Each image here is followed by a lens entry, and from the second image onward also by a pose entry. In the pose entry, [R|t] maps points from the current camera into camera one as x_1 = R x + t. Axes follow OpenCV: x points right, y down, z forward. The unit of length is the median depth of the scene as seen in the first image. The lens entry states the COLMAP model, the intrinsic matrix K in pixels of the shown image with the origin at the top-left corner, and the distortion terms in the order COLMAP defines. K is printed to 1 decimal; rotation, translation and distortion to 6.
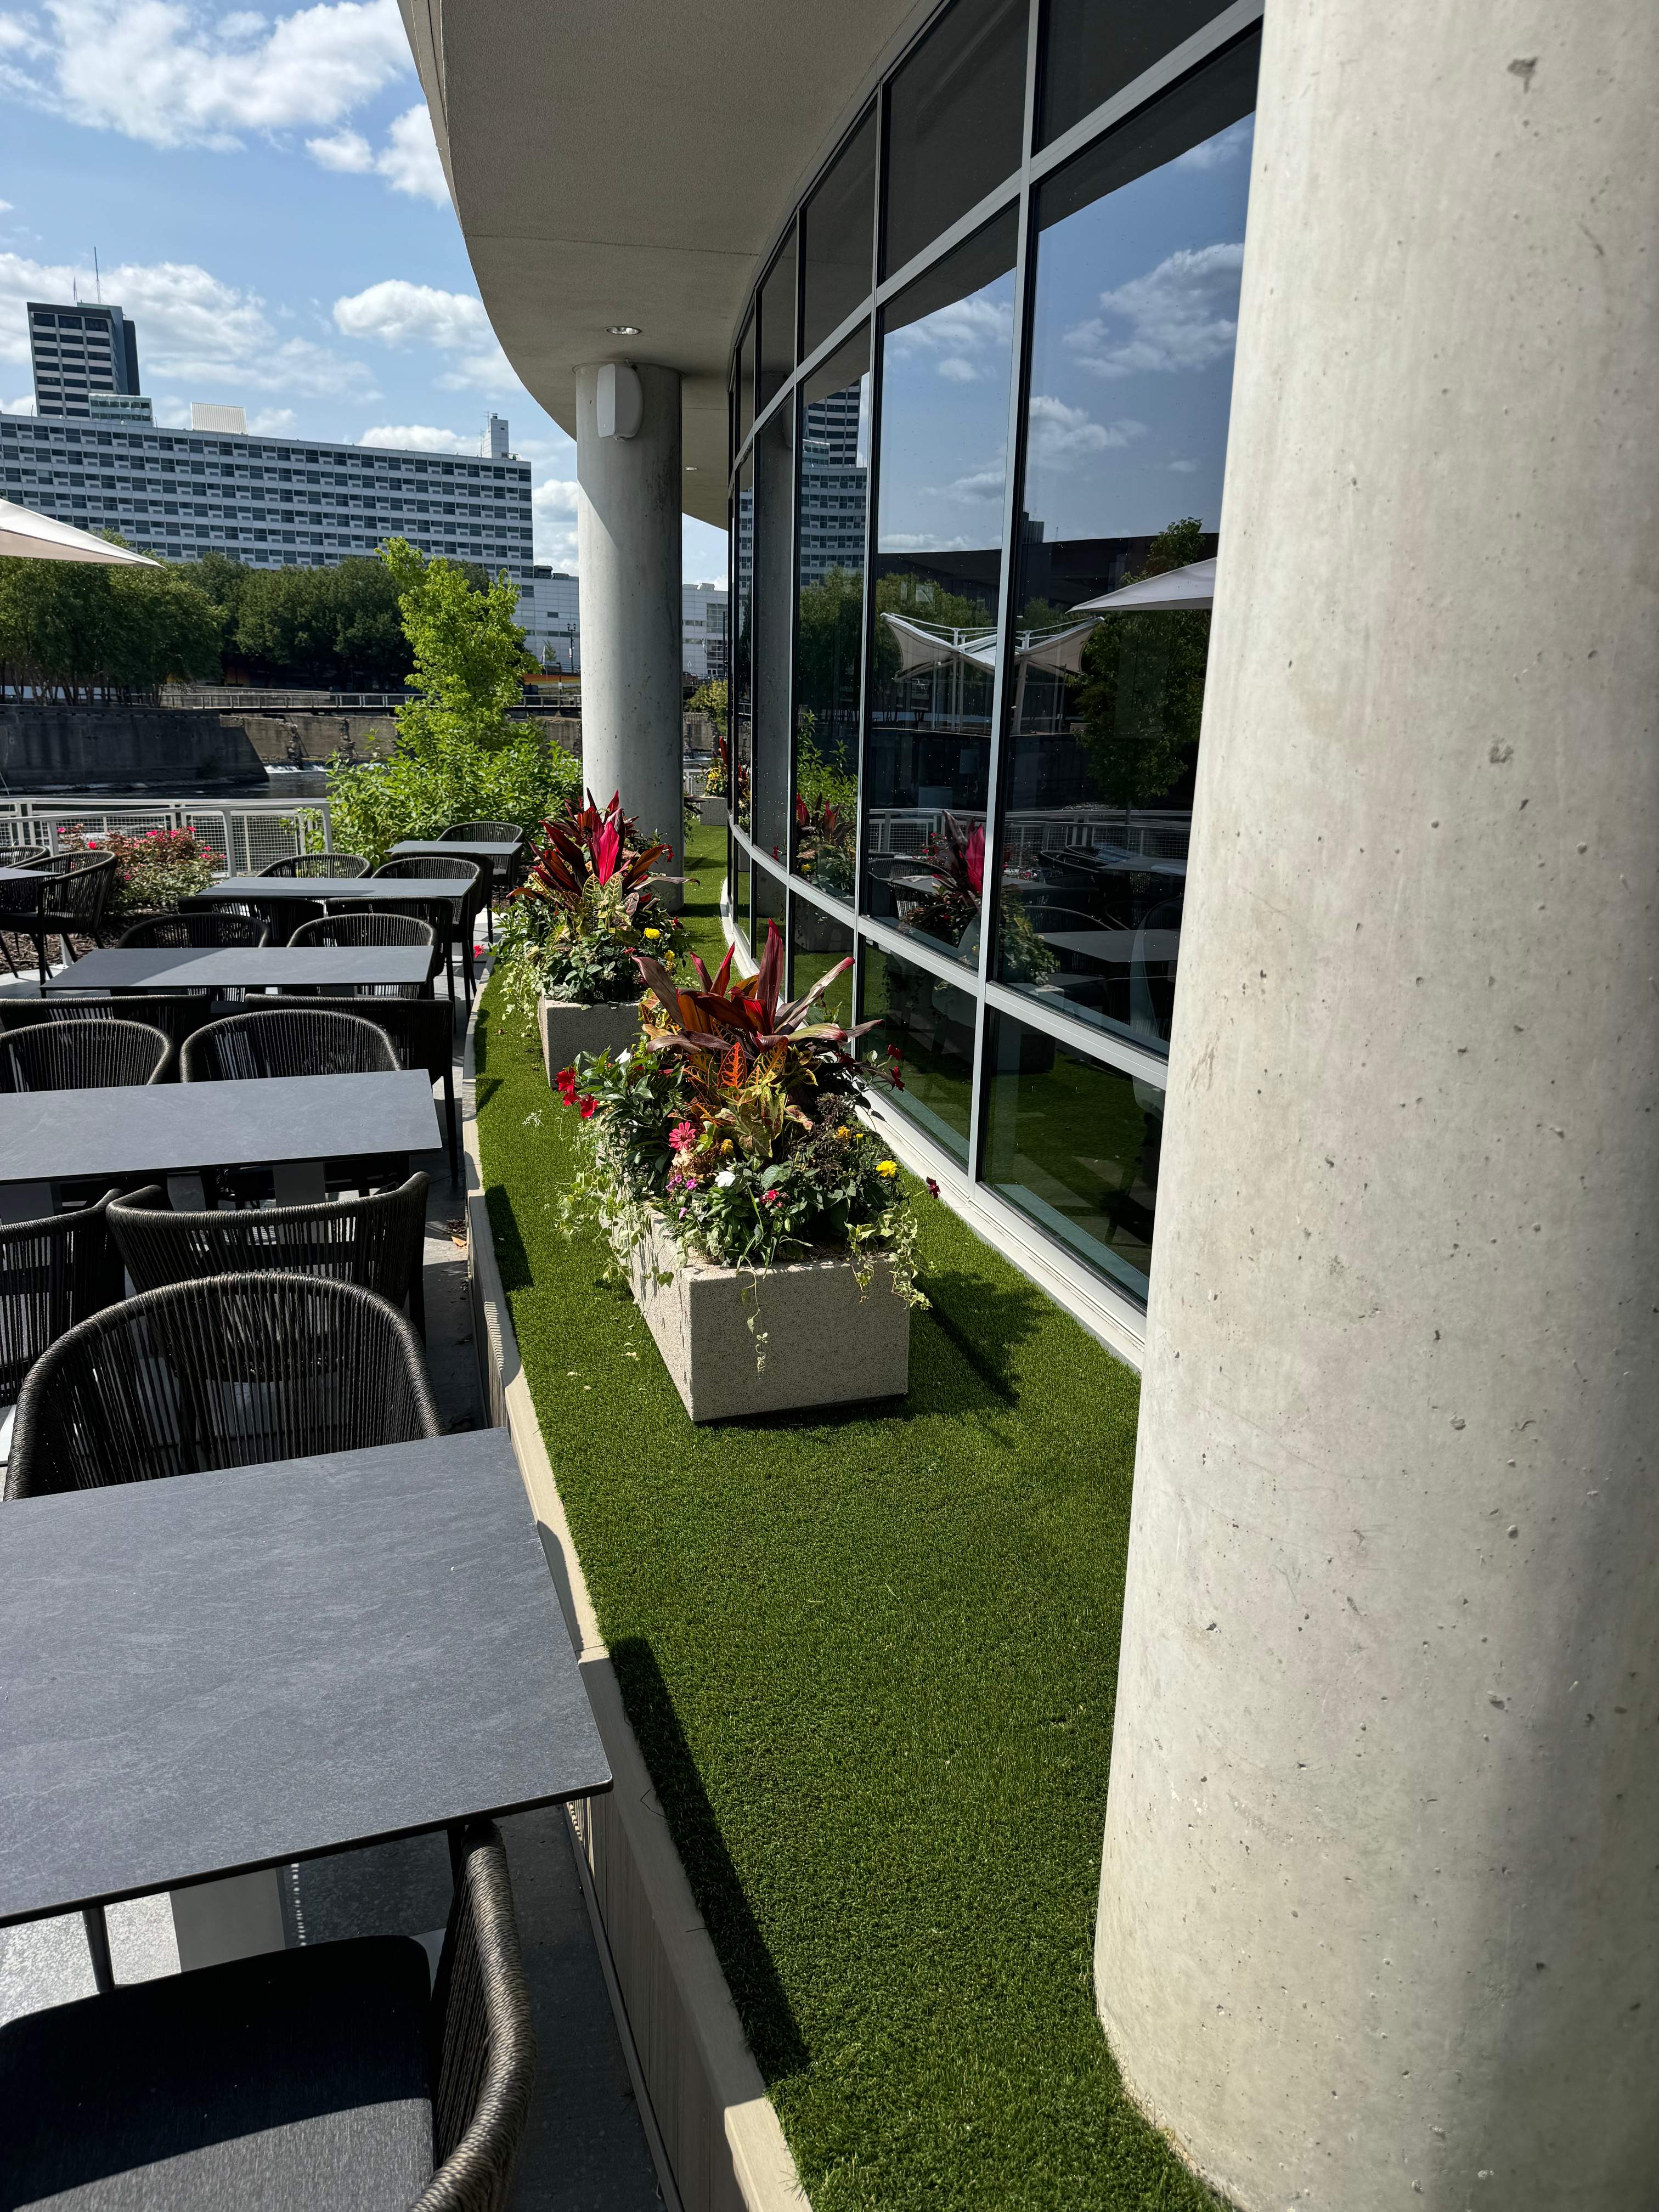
lens RADIAL K [[1526.8, 0, 813.5], [0, 1526.8, 1116.1], [0, 0, 1]] dist [0.109993, -0.212825]
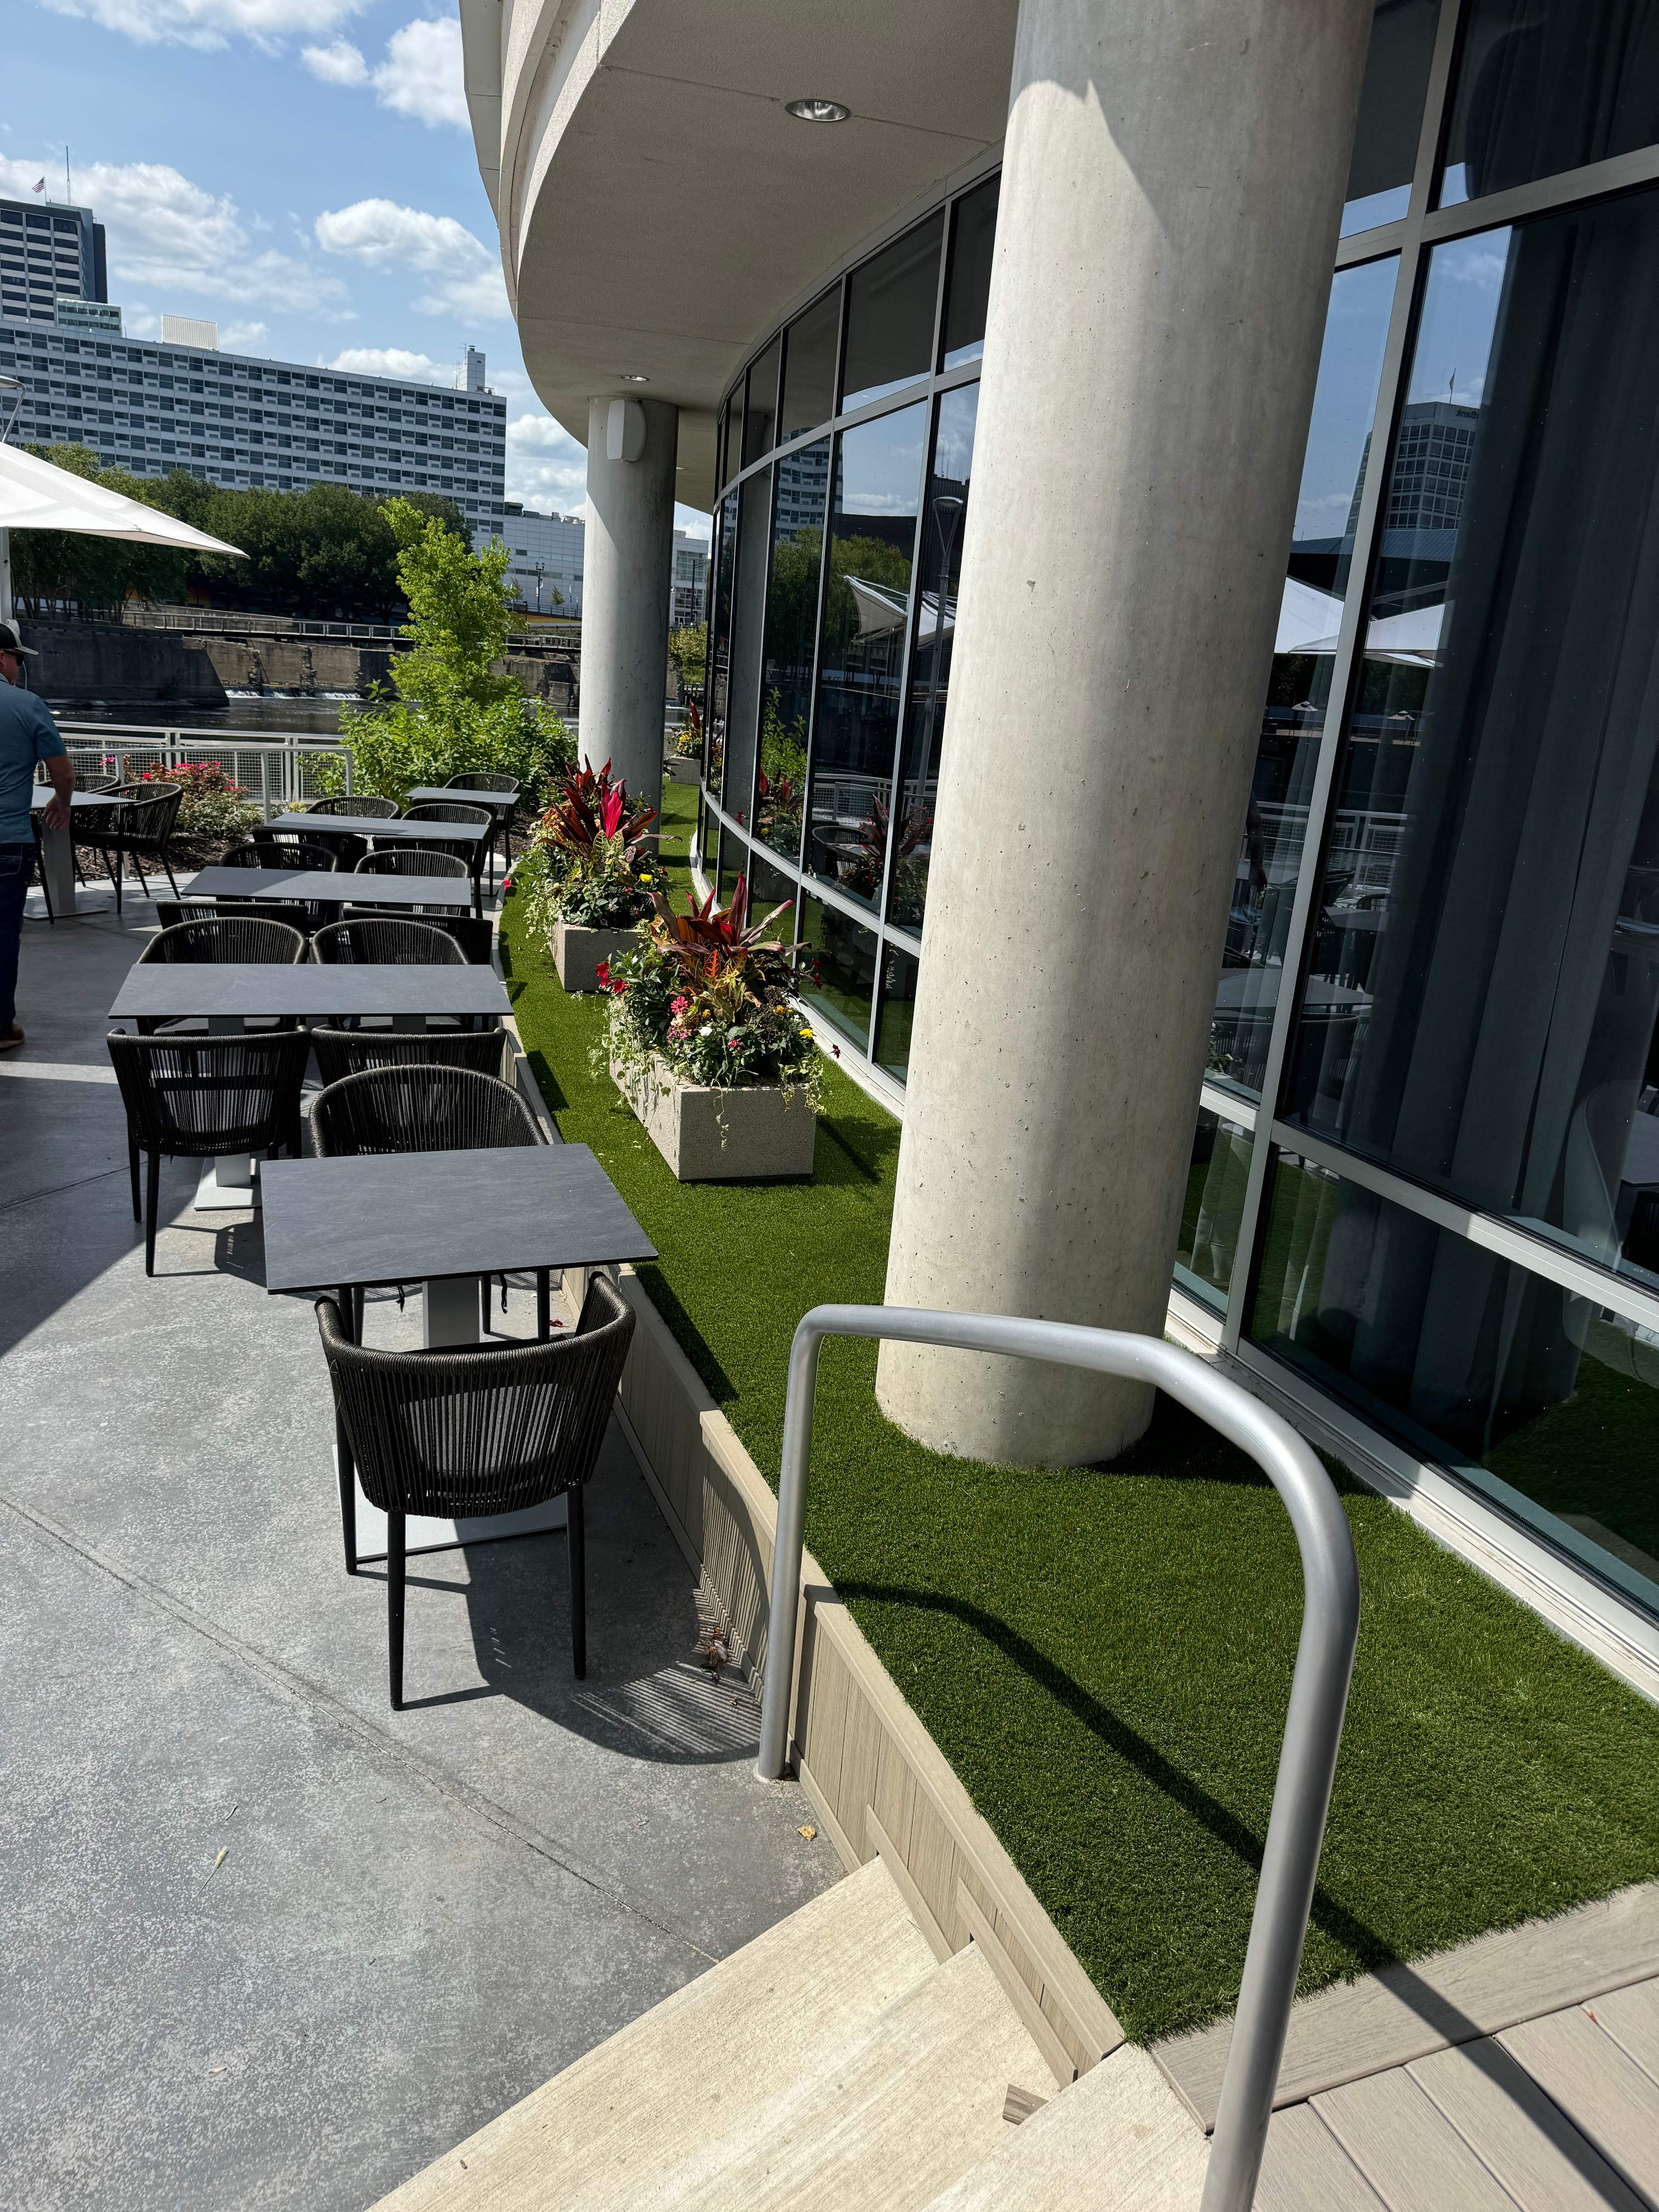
lens RADIAL K [[1531.2, 0, 829.5], [0, 1531.2, 1106.0], [0, 0, 1]] dist [0.067504, -0.137211]
pose [[0.997777, 0.048115, 0.046120, 0.000761], [-0.049071, 0.998599, 0.019826, 0.027048], [-0.045101, -0.022045, 0.998739, -0.209785]]
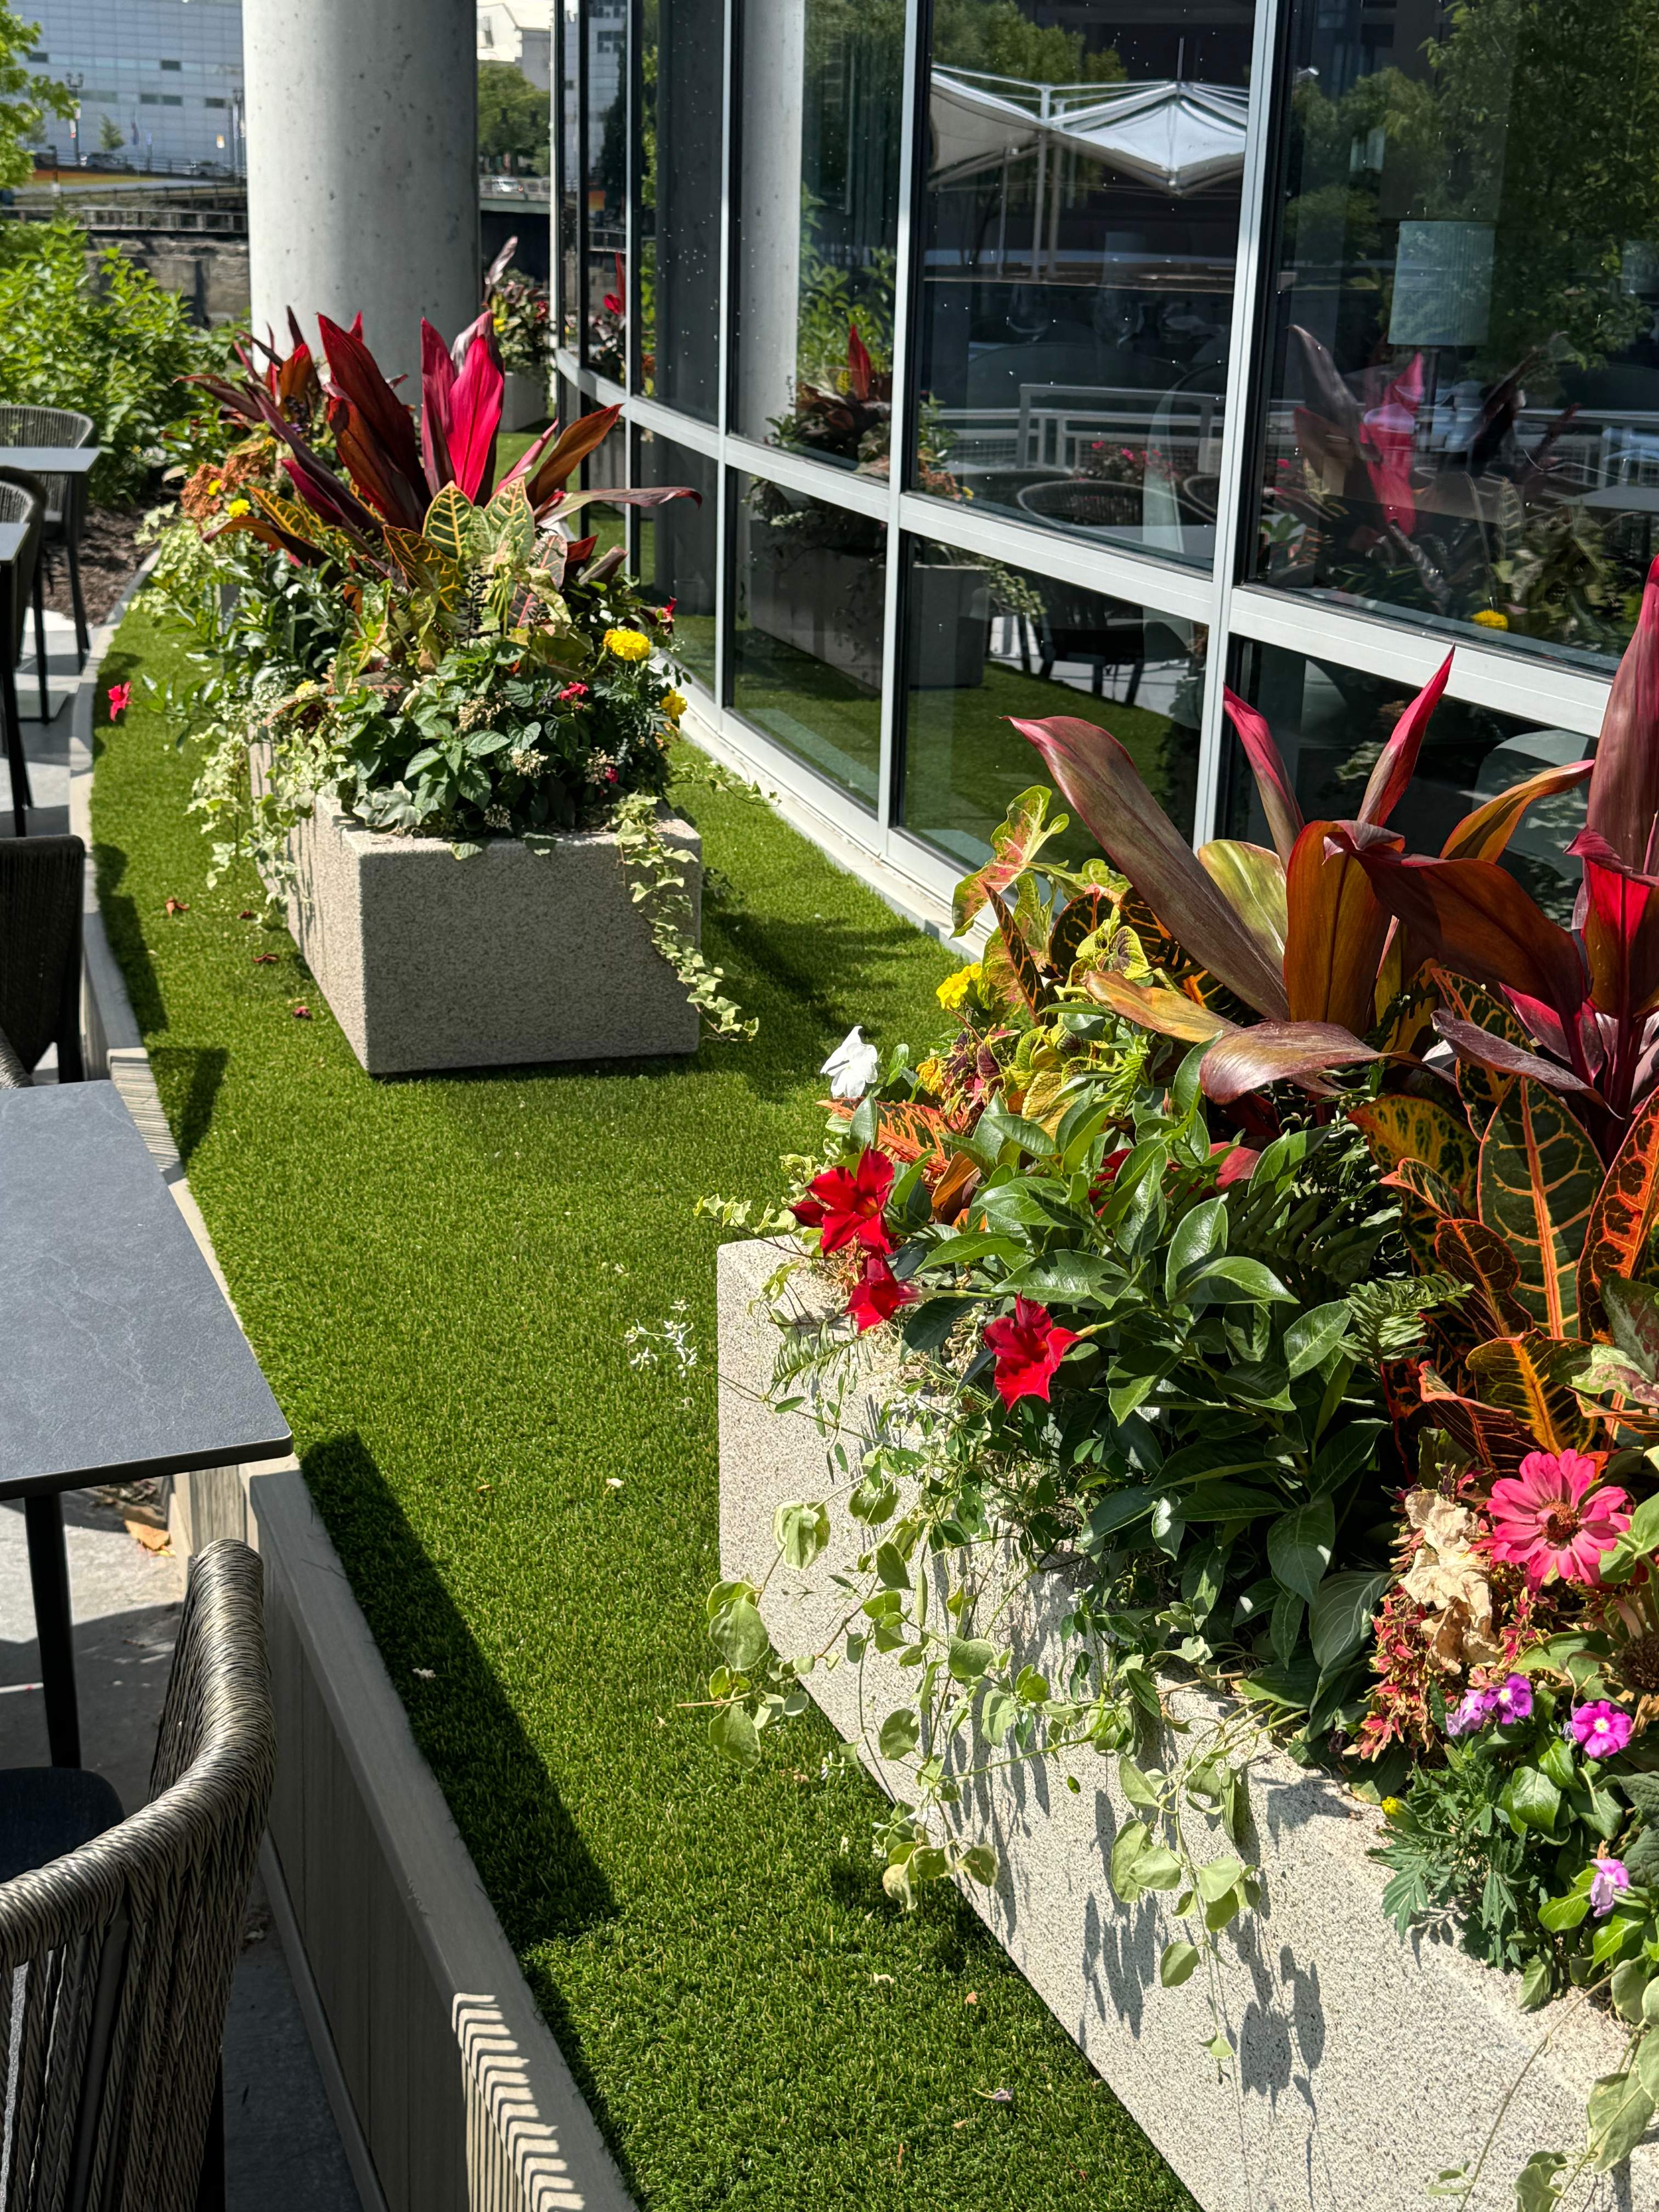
lens RADIAL K [[2766.3, 0, 829.5], [0, 2766.3, 1106.0], [0, 0, 1]] dist [0.081590, 0.002493]
pose [[0.994970, -0.025461, 0.096885, -0.077920], [0.021381, 0.998850, 0.042921, -0.022670], [-0.097866, -0.040633, 0.994370, 0.206471]]
